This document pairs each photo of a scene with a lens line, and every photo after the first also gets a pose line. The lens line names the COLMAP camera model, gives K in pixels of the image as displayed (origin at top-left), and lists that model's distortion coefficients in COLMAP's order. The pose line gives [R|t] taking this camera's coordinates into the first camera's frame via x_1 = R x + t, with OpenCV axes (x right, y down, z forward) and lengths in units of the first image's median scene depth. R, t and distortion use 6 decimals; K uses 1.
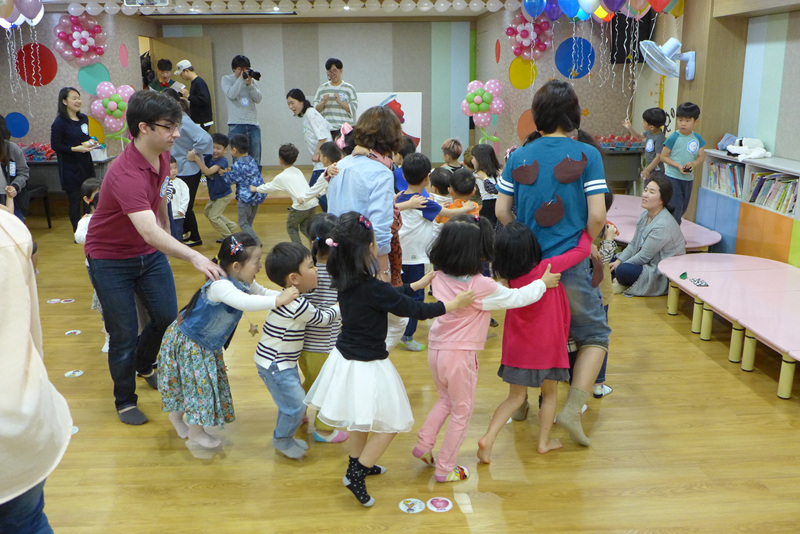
lens RADIAL K [[737.5, 0, 394.0], [0, 737.5, 266.7], [0, 0, 1]] dist [-0.017084, 0.021115]
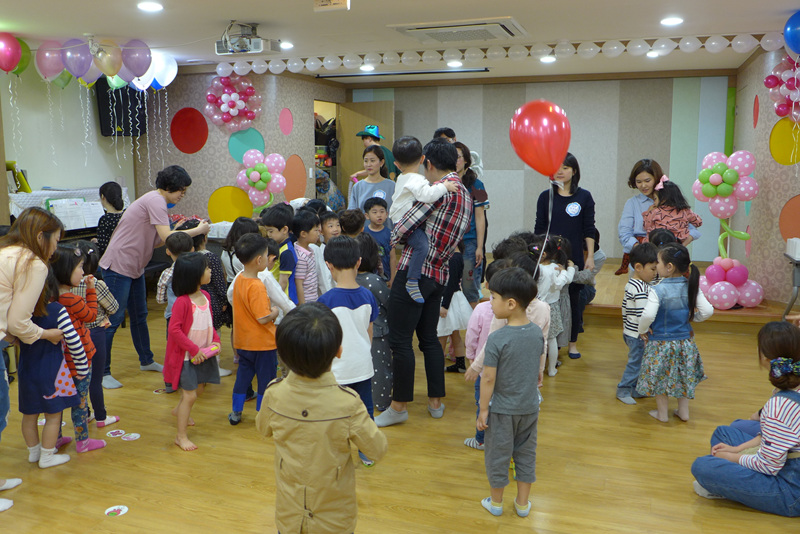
lens RADIAL K [[737.5, 0, 394.0], [0, 737.5, 266.7], [0, 0, 1]] dist [-0.017084, 0.021115]
pose [[0.925154, 0.065650, -0.373873, 0.098304], [-0.102739, 0.991475, -0.080132, -0.057700], [0.365425, 0.112546, 0.924012, 0.256713]]
